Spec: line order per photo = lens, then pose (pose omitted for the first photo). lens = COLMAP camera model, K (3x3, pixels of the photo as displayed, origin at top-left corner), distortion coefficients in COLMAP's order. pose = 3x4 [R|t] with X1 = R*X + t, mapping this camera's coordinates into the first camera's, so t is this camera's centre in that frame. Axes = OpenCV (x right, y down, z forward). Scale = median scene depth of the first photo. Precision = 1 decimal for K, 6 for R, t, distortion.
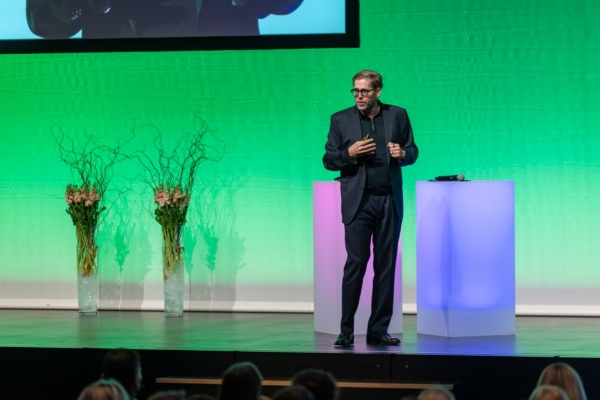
lens RADIAL K [[2902.8, 0, 300.0], [0, 2902.8, 200.0], [0, 0, 1]] dist [0.029350, -5.575141]
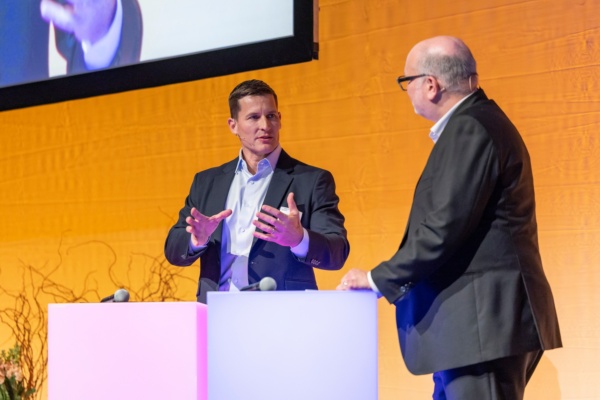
lens RADIAL K [[2538.5, 0, 300.0], [0, 2538.5, 200.0], [0, 0, 1]] dist [0.005101, -0.646408]
pose [[0.902177, -0.036978, -0.429778, 0.199135], [-0.006840, 0.994967, -0.099965, 0.015218], [0.431311, 0.093126, 0.897384, 0.578617]]
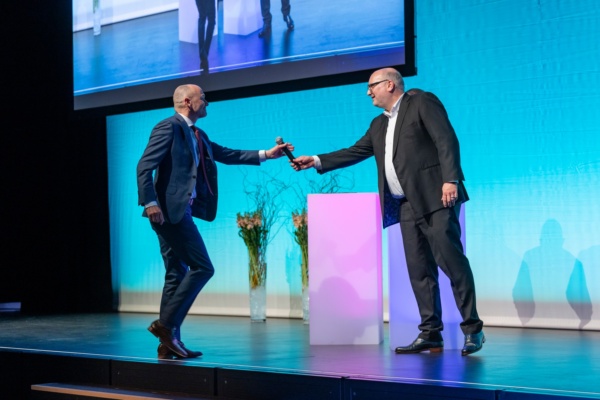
lens RADIAL K [[1482.7, 0, 300.0], [0, 1482.7, 200.0], [0, 0, 1]] dist [0.028980, -0.270727]
pose [[0.898916, -0.018728, -0.437721, 0.212423], [0.000821, 0.999156, -0.041064, 0.015026], [0.438120, 0.036553, 0.898173, 0.469252]]
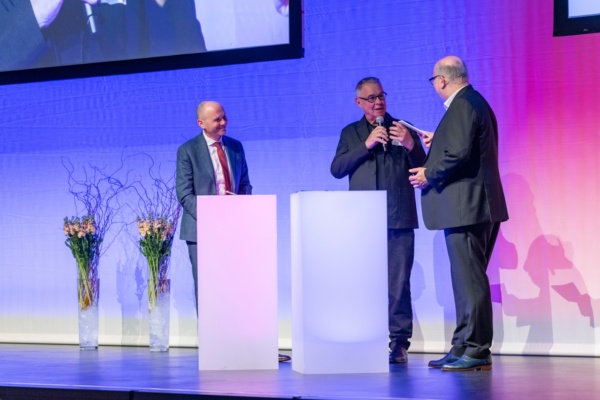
lens RADIAL K [[1966.0, 0, 300.0], [0, 1966.0, 200.0], [0, 0, 1]] dist [0.062001, 0.162613]
pose [[0.958773, -0.012090, -0.283915, 0.187159], [-0.000359, 0.999042, -0.043754, 0.018459], [0.284172, 0.042053, 0.957851, 0.390481]]
